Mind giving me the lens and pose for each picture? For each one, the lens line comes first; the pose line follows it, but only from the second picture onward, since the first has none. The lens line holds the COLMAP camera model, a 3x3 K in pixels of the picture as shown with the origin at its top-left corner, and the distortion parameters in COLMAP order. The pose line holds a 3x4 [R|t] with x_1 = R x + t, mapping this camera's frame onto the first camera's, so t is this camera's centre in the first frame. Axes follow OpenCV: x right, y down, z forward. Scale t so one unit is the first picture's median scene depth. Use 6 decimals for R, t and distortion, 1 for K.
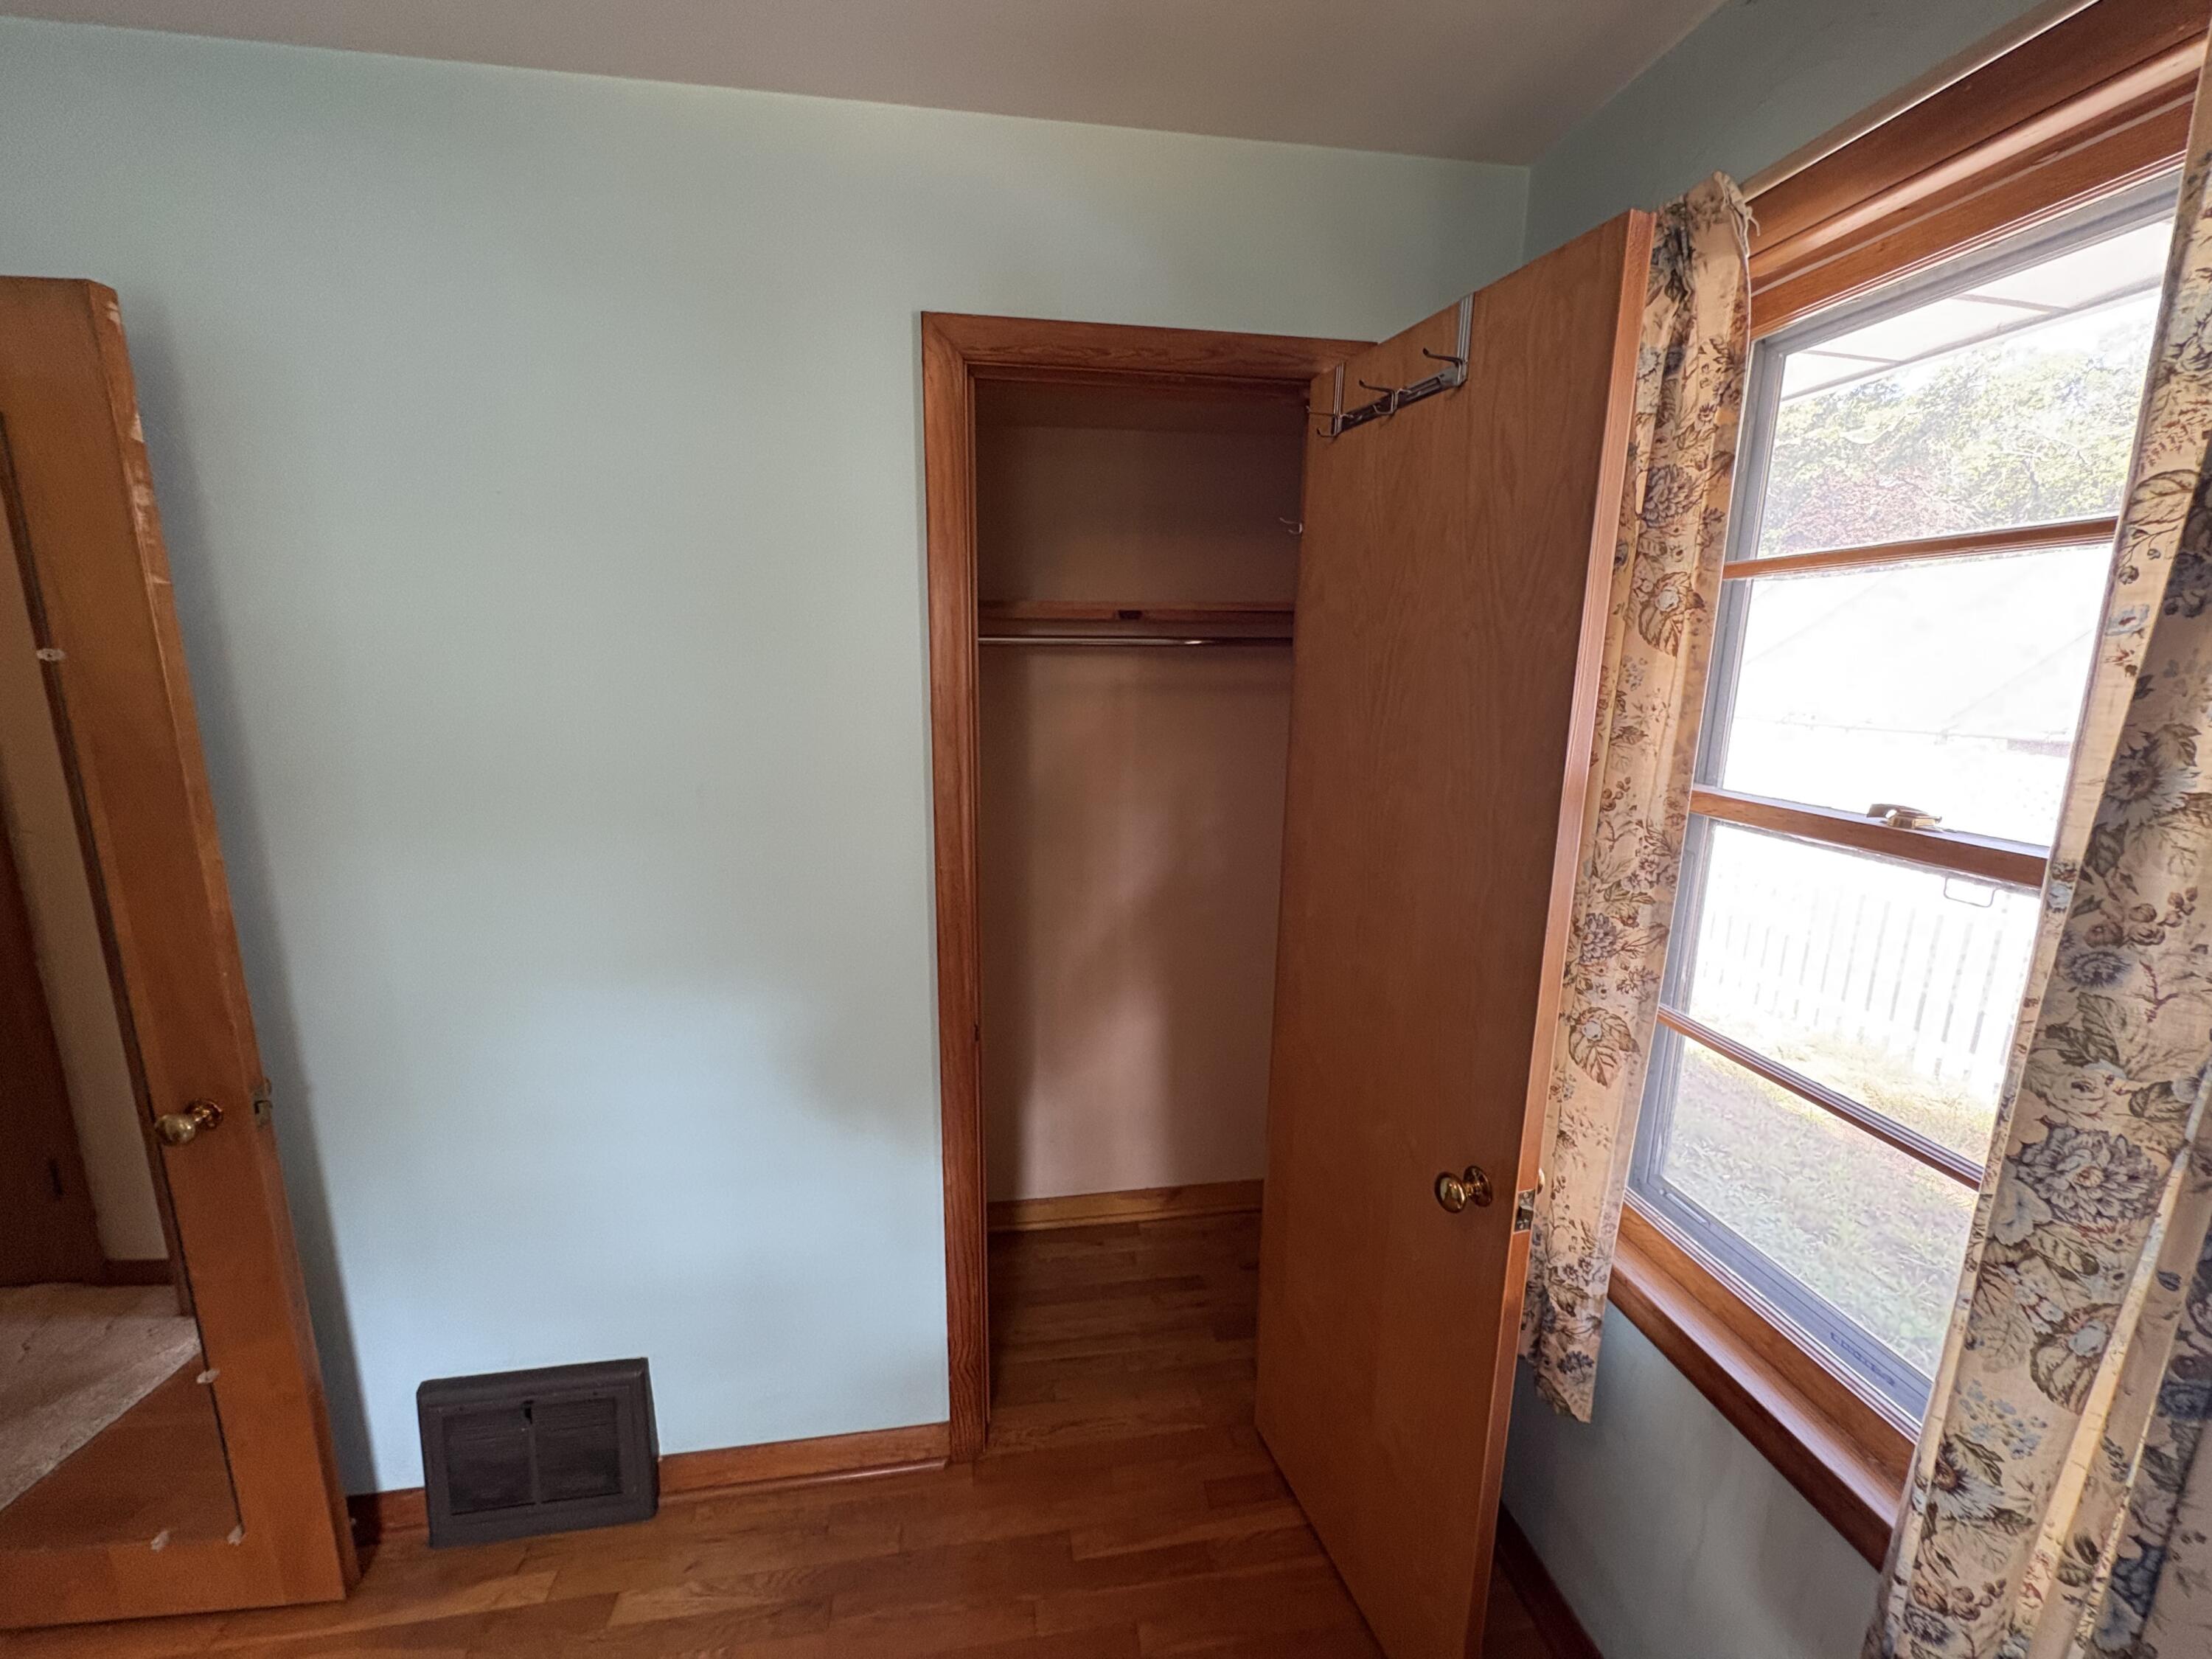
lens RADIAL K [[880.4, 0, 1106.0], [0, 880.4, 829.5], [0, 0, 1]] dist [-0.000101, 0.000305]
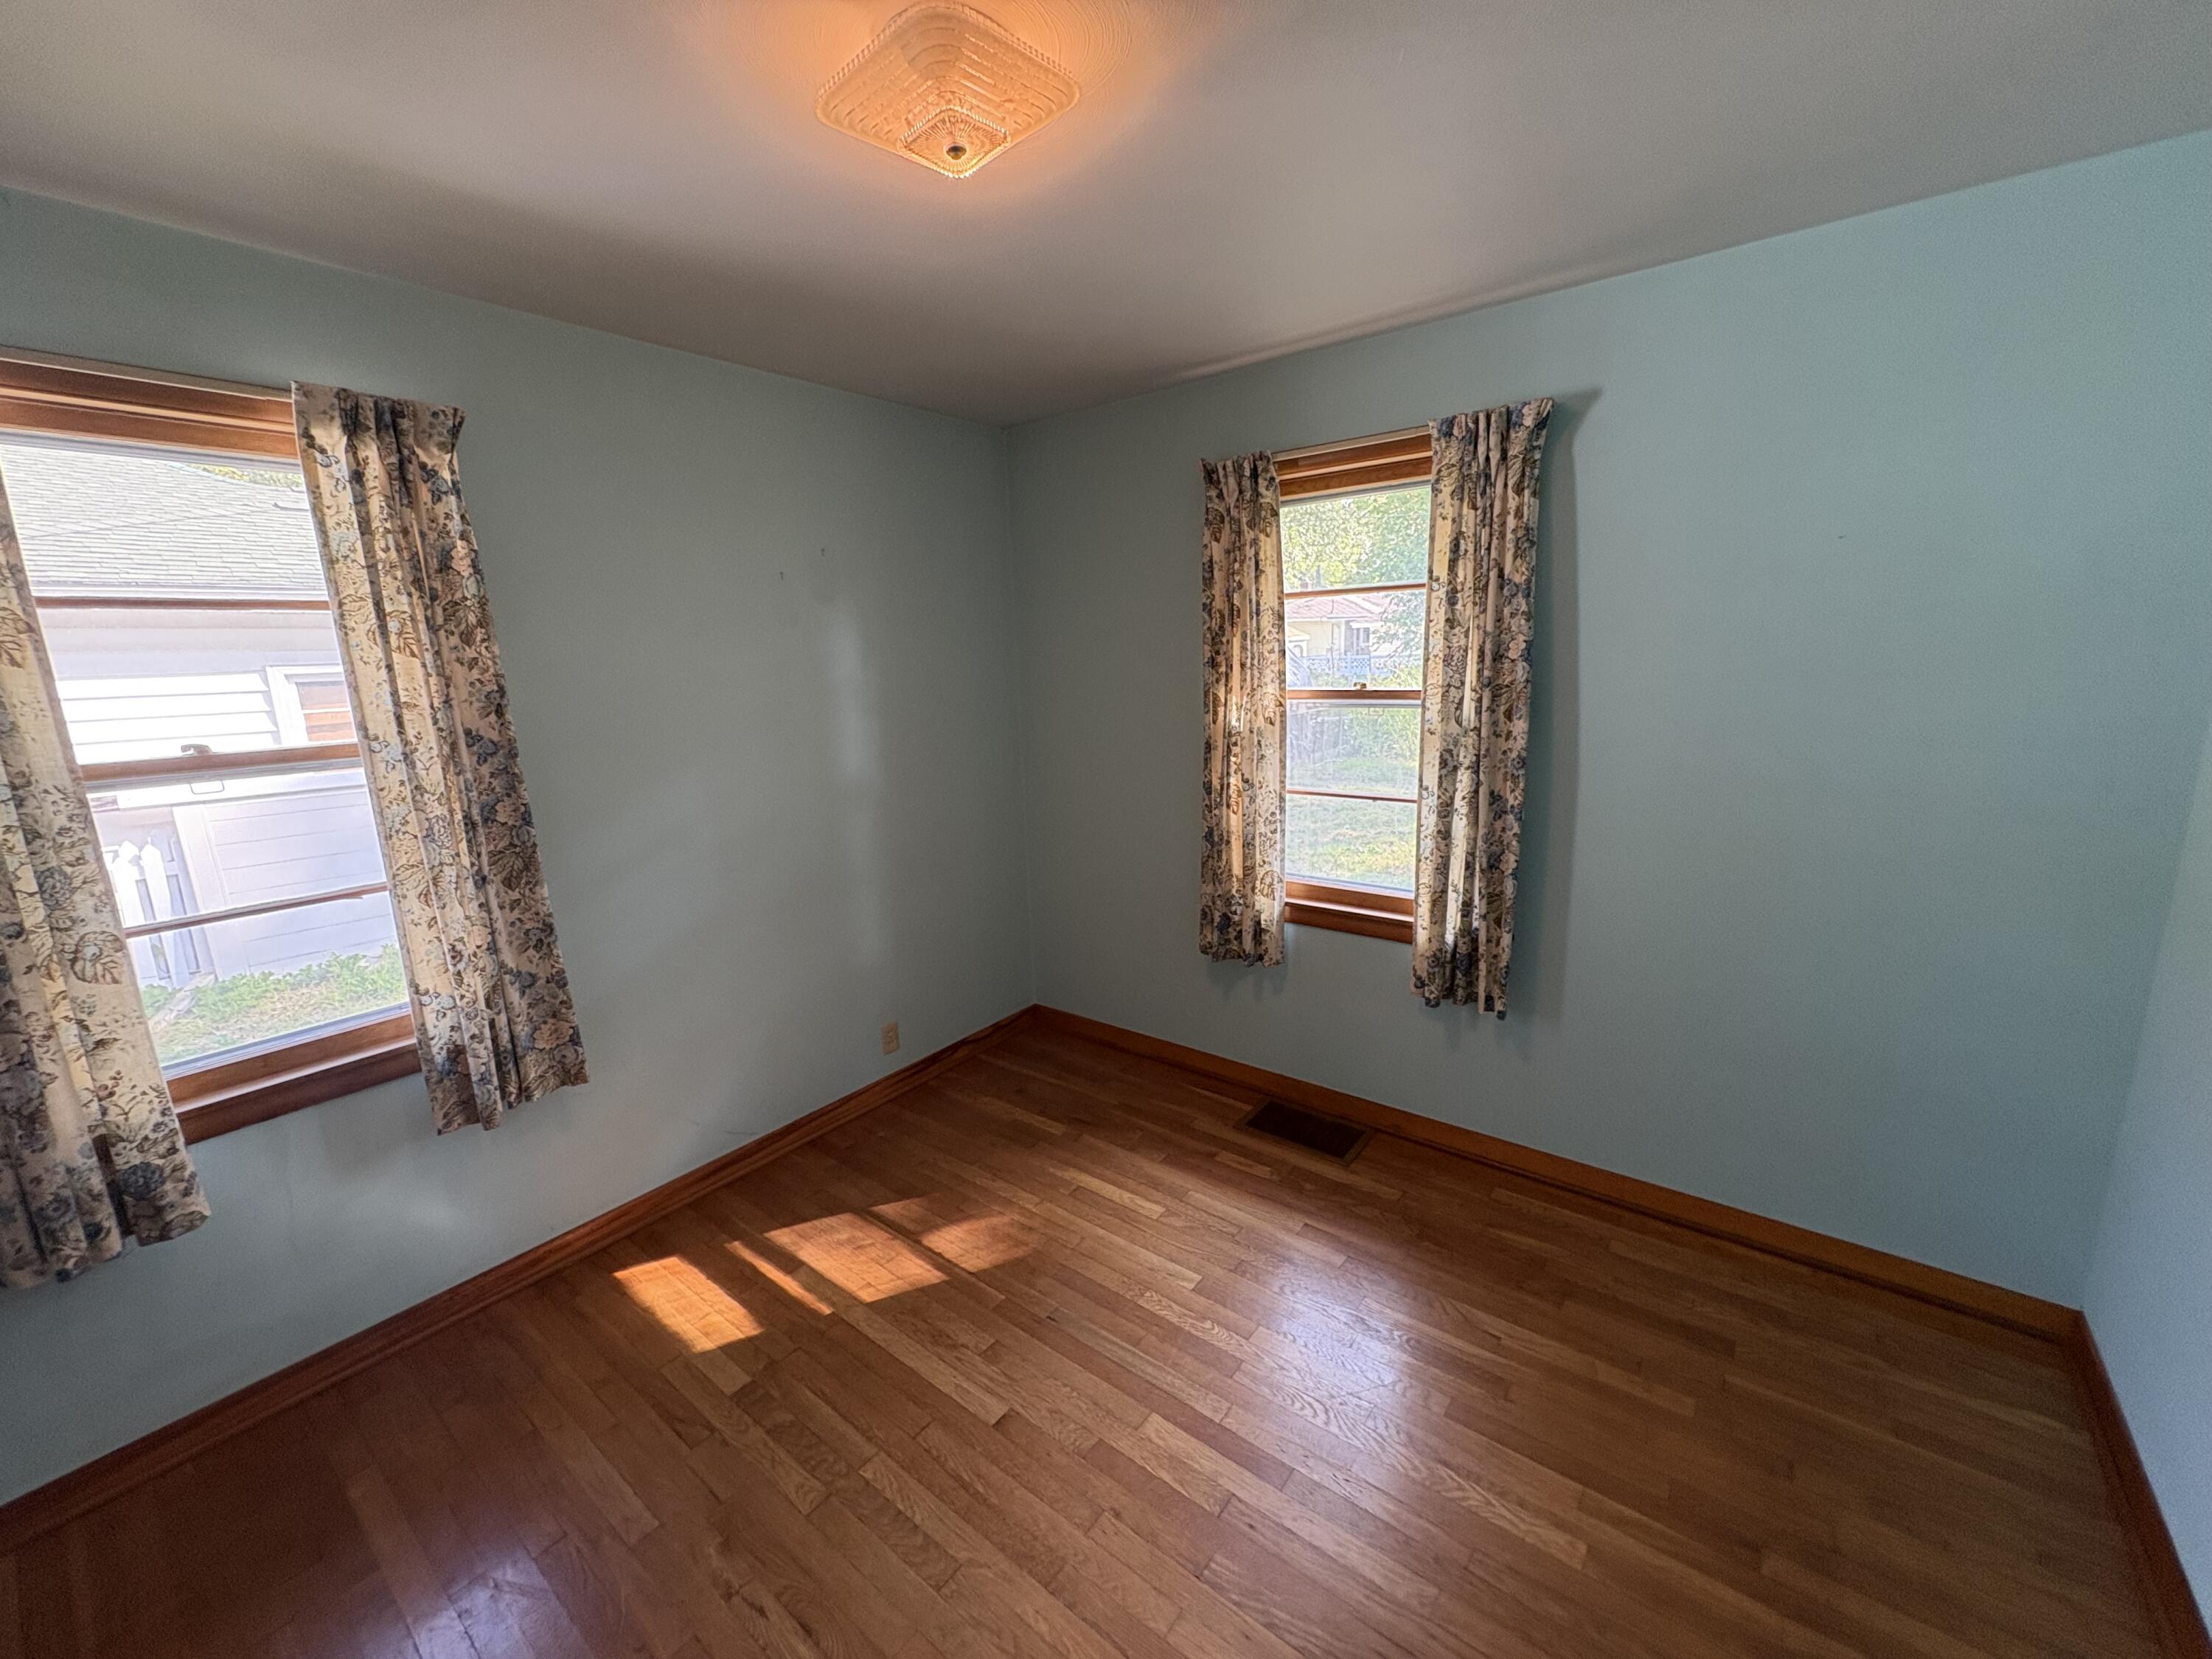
lens RADIAL K [[880.4, 0, 1106.0], [0, 880.4, 829.5], [0, 0, 1]] dist [-0.000101, 0.000305]
pose [[-0.683671, -0.137580, 0.716705, -1.400560], [0.164996, 0.927501, 0.335436, -0.131395], [-0.710894, 0.347582, -0.611405, 0.664658]]
